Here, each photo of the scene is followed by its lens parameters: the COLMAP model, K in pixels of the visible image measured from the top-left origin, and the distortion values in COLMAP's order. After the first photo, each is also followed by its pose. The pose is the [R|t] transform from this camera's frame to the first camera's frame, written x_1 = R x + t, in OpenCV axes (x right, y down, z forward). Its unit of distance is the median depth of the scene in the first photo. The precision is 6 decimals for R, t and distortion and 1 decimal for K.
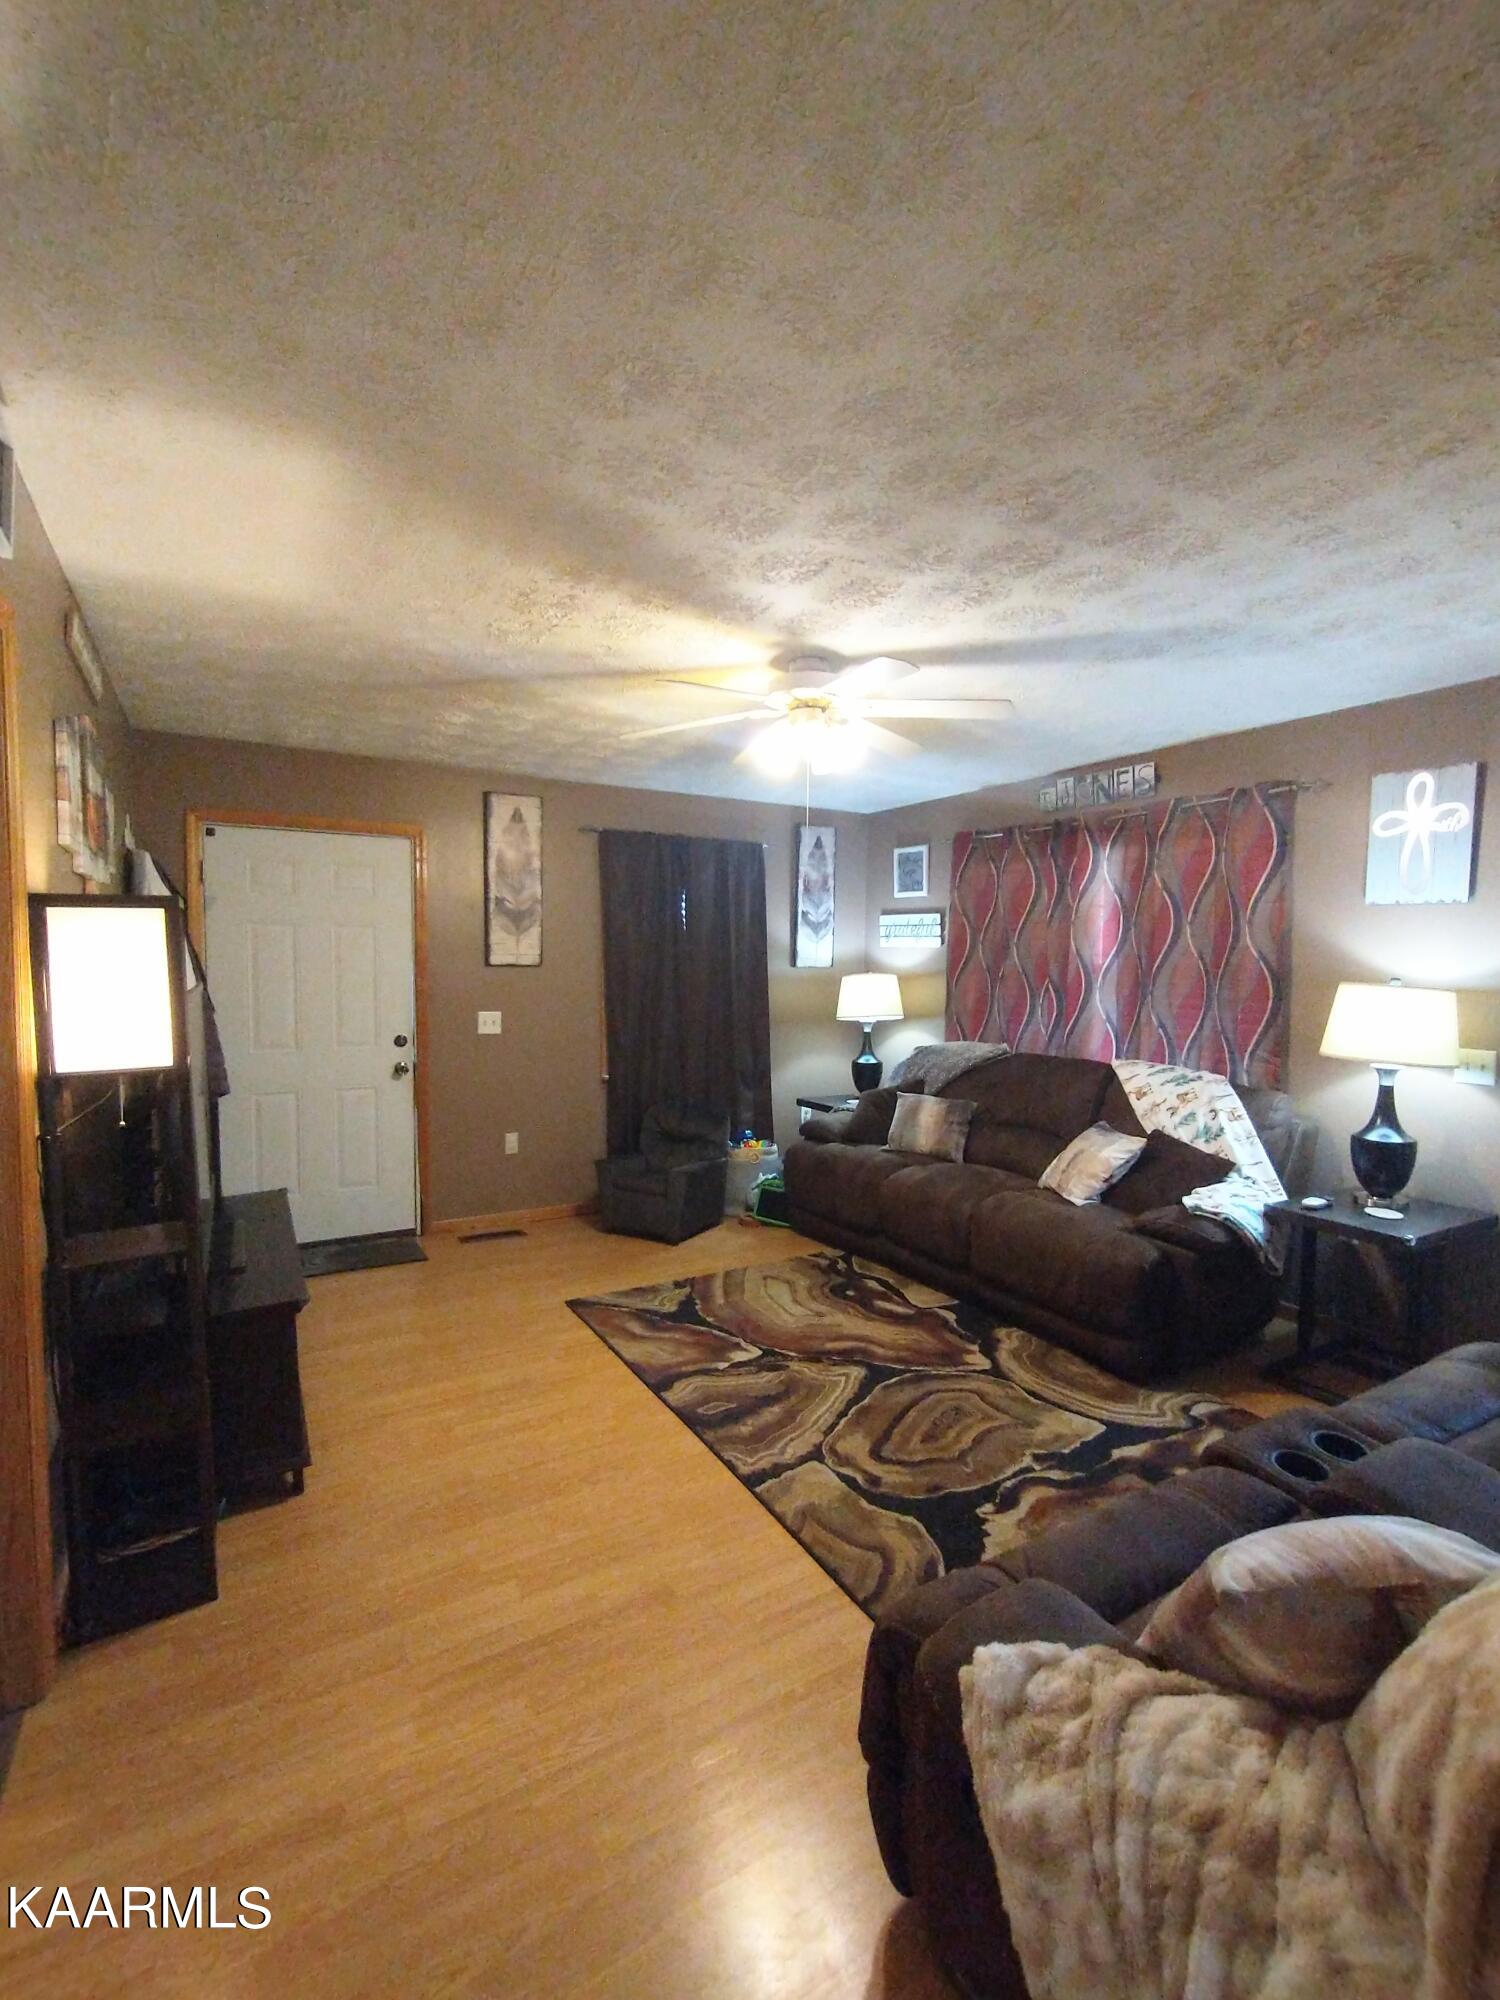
lens RADIAL K [[905.5, 0, 754.1], [0, 905.5, 1001.5], [0, 0, 1]] dist [-0.001454, -0.000167]
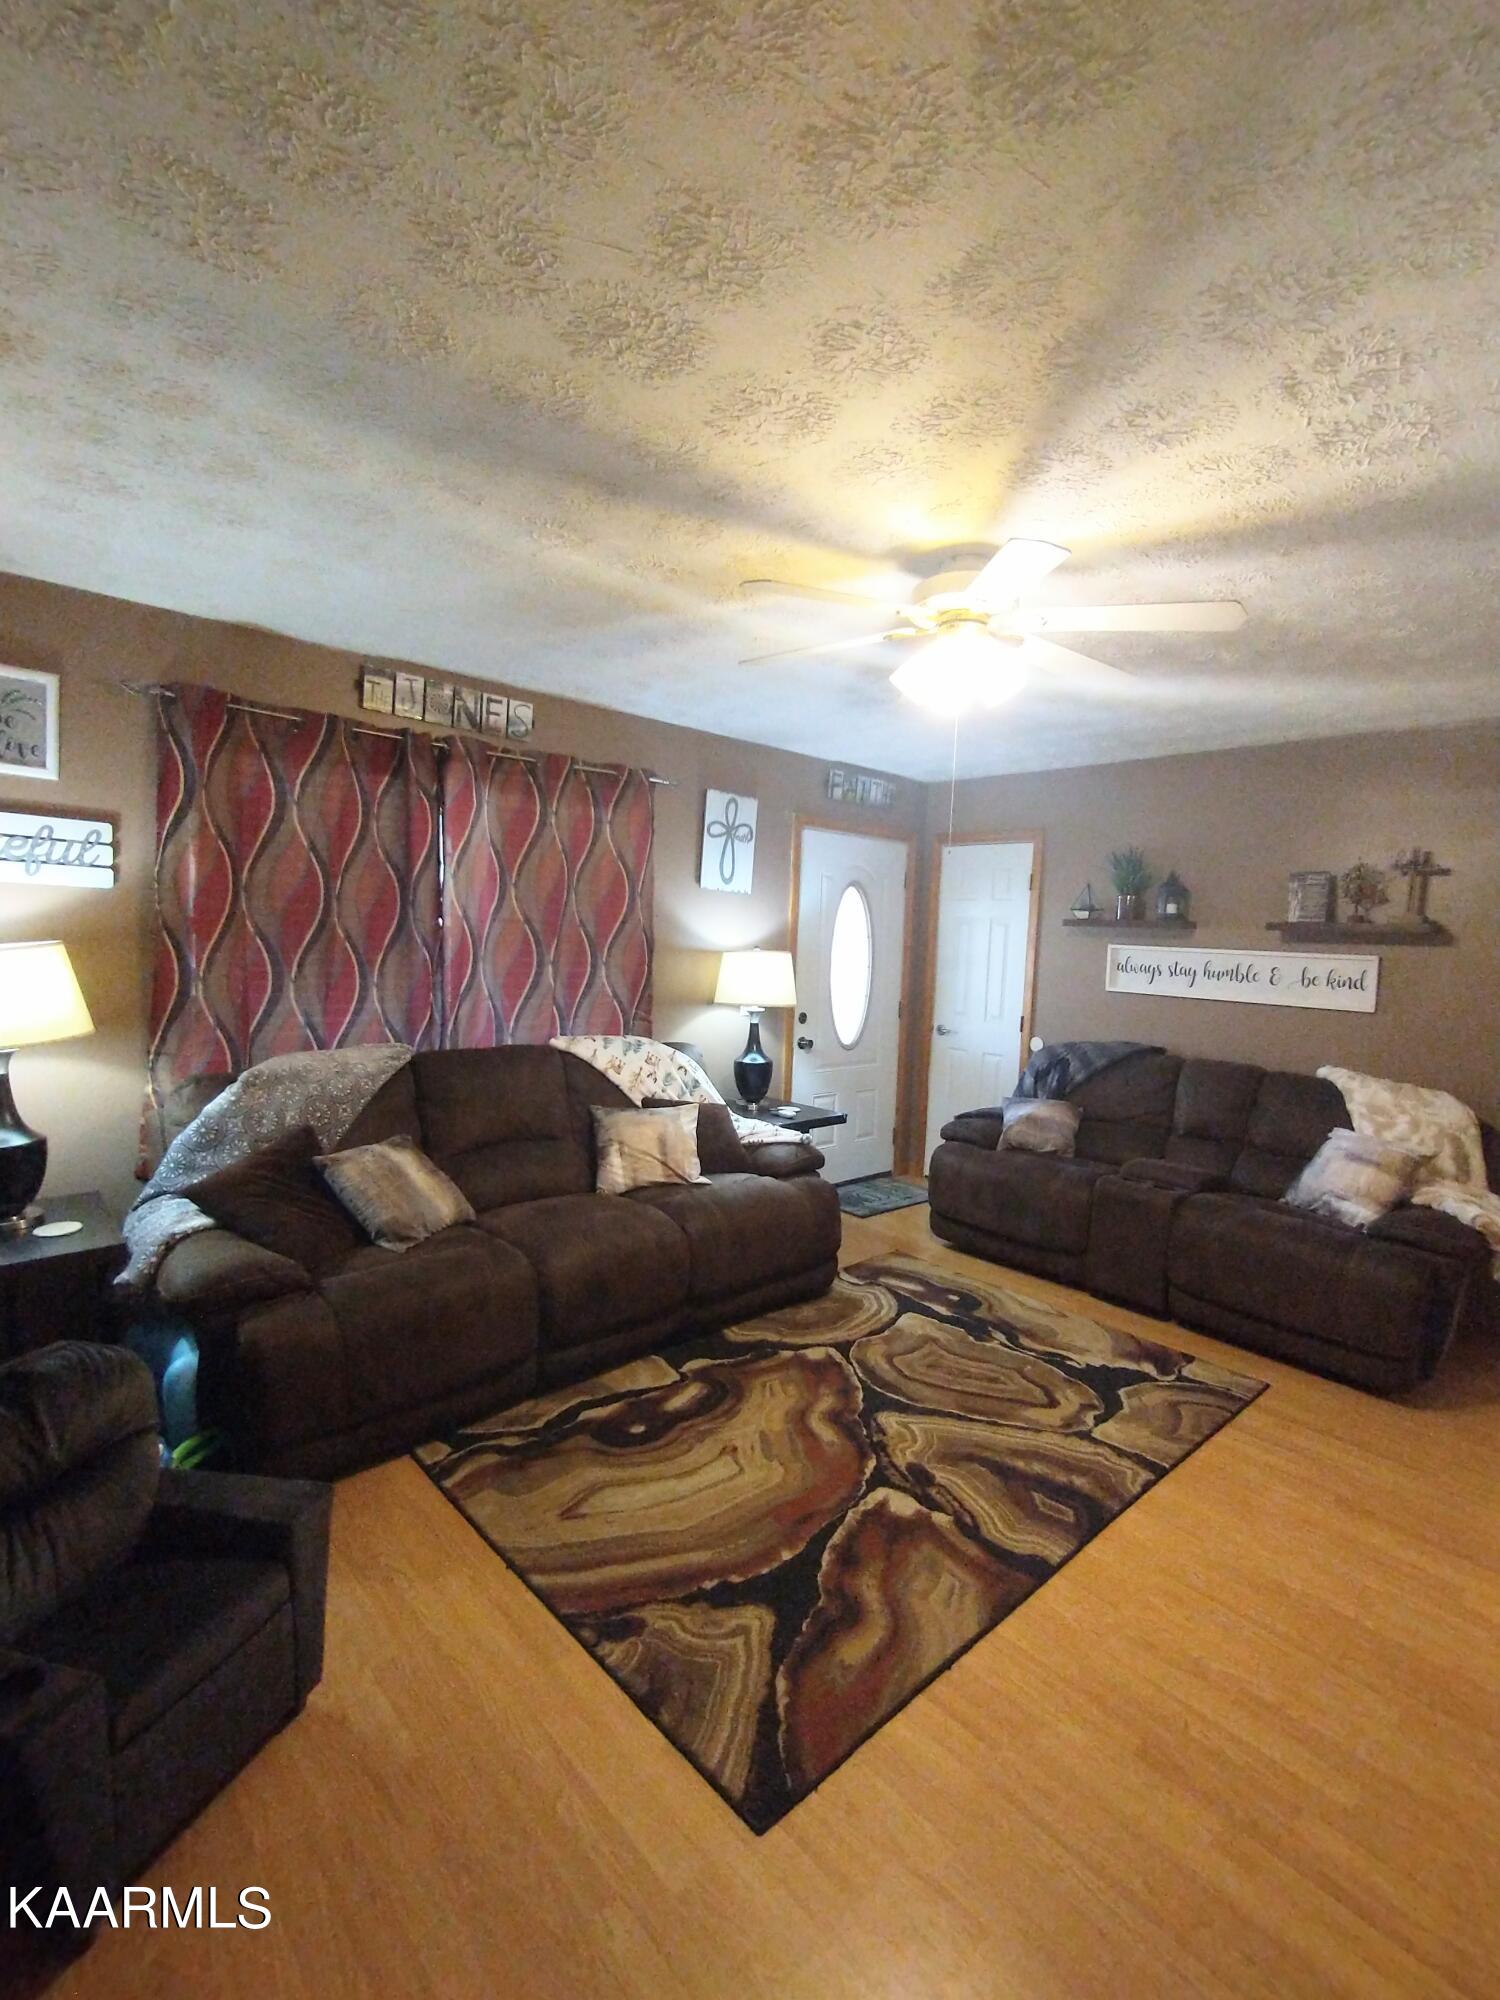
lens RADIAL K [[905.5, 0, 754.5], [0, 905.5, 1006.4], [0, 0, 1]] dist [-0.001454, -0.000167]
pose [[-0.211713, -0.097825, 0.972424, -0.646486], [0.004996, 0.994857, 0.101170, -0.072709], [-0.977319, 0.026277, -0.210135, 1.255739]]
